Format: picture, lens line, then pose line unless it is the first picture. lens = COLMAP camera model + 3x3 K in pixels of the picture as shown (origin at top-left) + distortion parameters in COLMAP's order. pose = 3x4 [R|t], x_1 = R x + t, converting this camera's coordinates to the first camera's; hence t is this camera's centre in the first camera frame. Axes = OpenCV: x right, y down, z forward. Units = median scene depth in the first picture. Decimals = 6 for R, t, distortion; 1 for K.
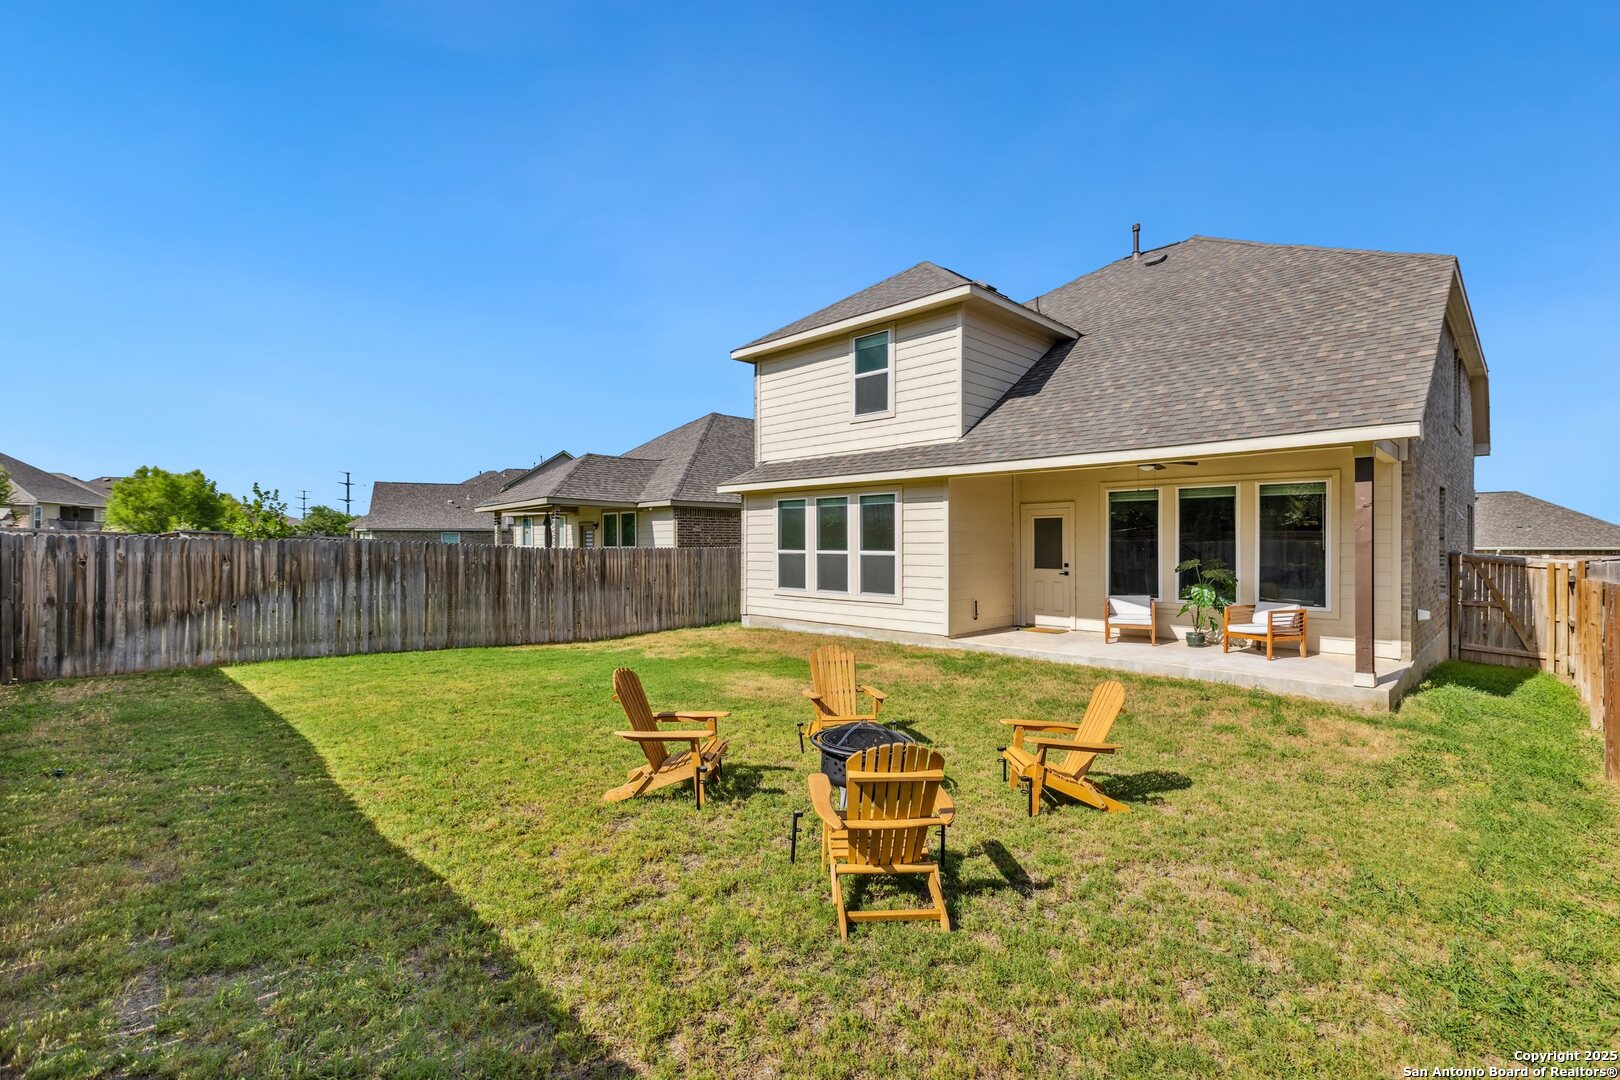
lens RADIAL K [[719.0, 0, 820.1], [0, 719.0, 542.3], [0, 0, 1]] dist [-0.002097, -0.000068]
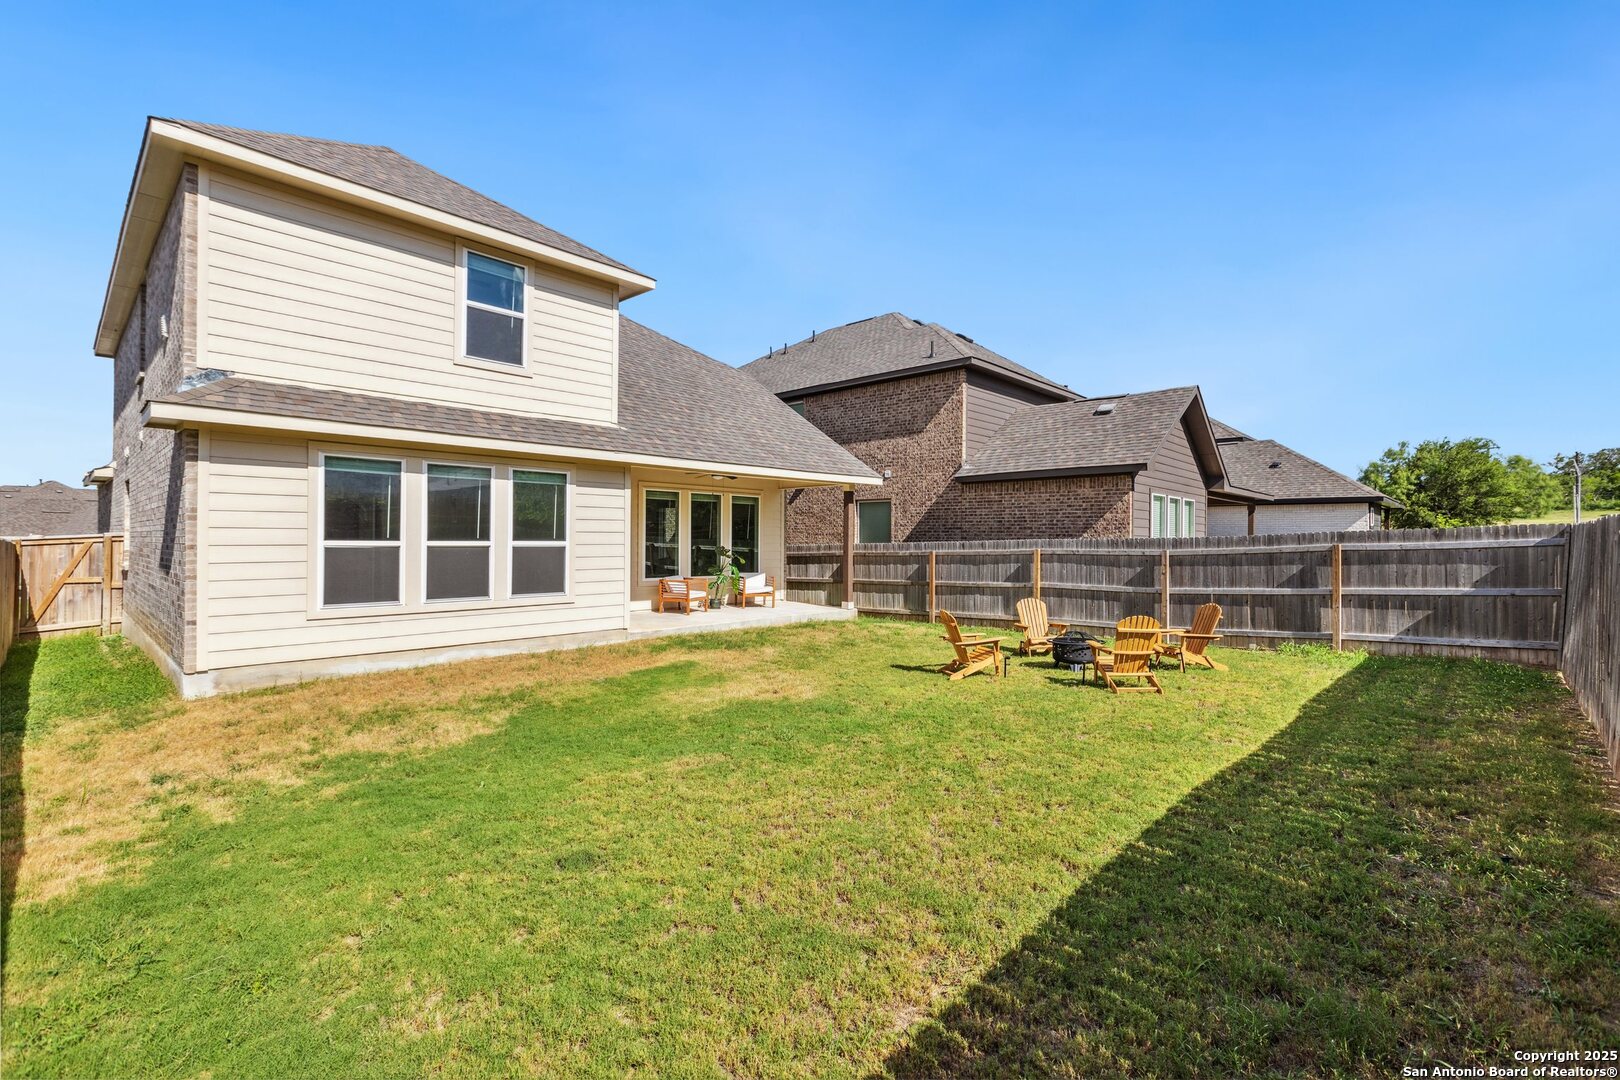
lens RADIAL K [[719.0, 0, 820.1], [0, 719.0, 542.3], [0, 0, 1]] dist [-0.002097, -0.000068]
pose [[-0.032031, -0.006848, 0.999463, -0.731799], [-0.008798, 0.999940, 0.006570, 0.005010], [-0.999448, -0.008582, -0.032089, 0.701963]]
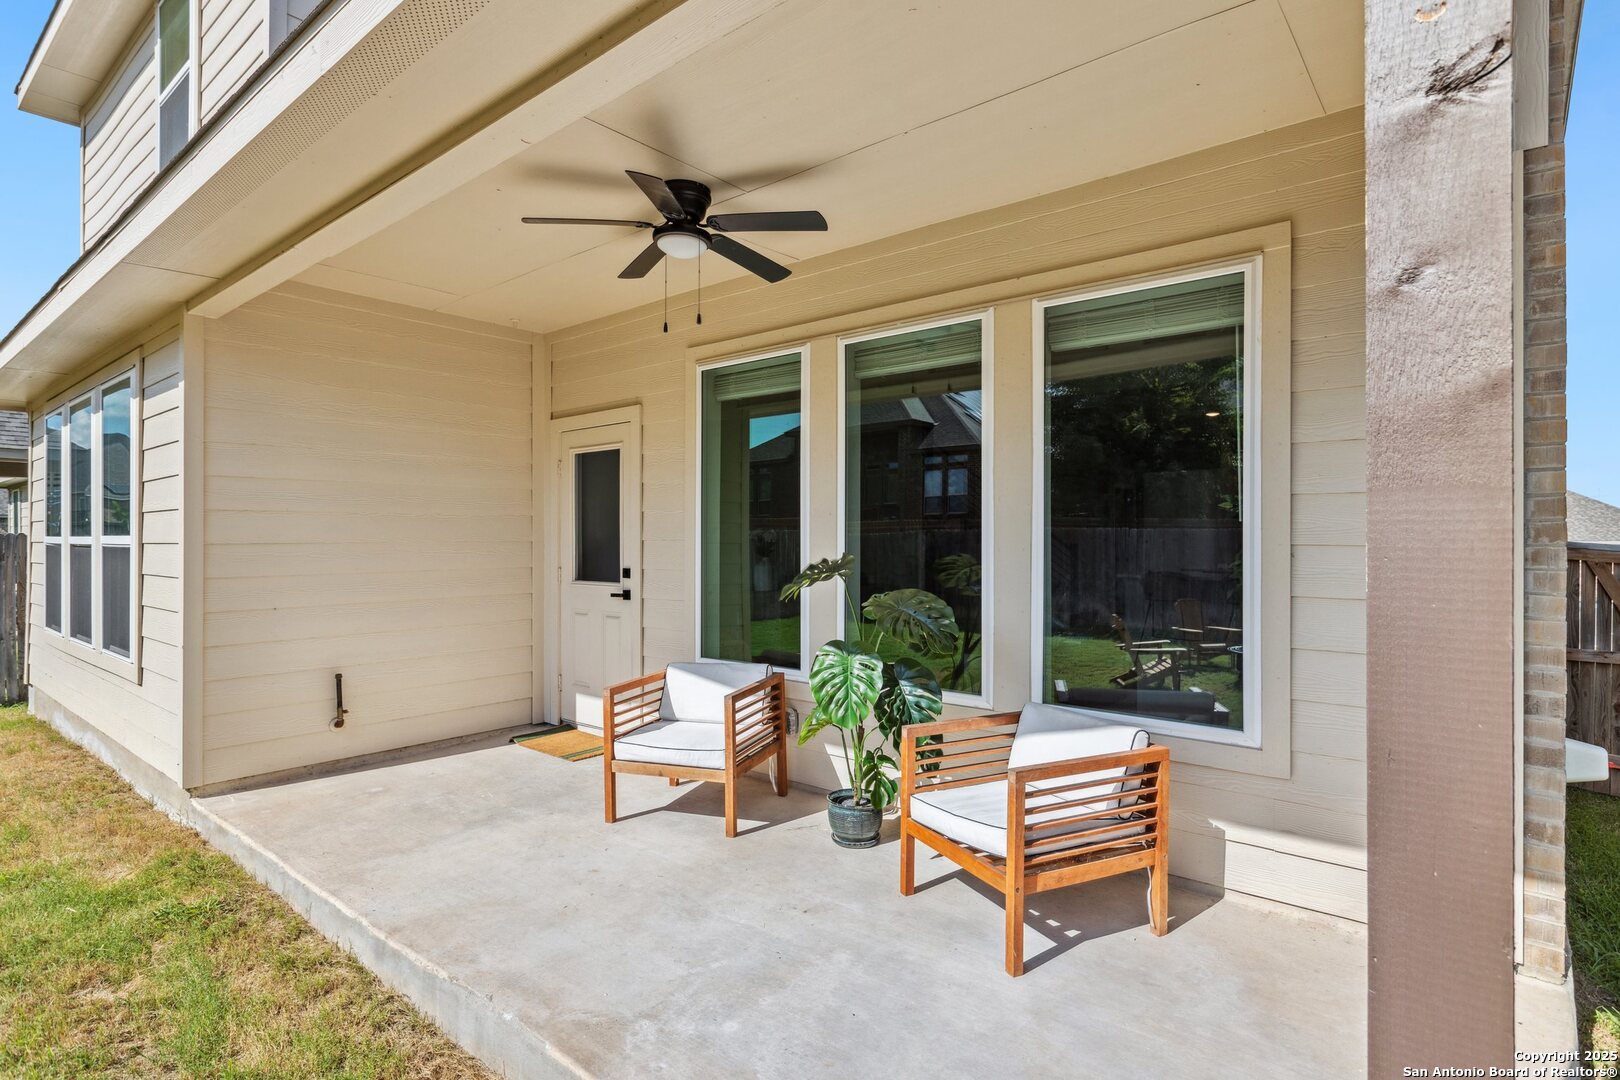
lens RADIAL K [[845.8, 0, 810.0], [0, 845.8, 540.0], [0, 0, 1]] dist [-0.006143, -0.000878]
pose [[0.996282, -0.000591, 0.086151, 0.393278], [0.000491, 0.999999, 0.001186, 0.013596], [-0.086152, -0.001140, 0.996281, 0.532689]]
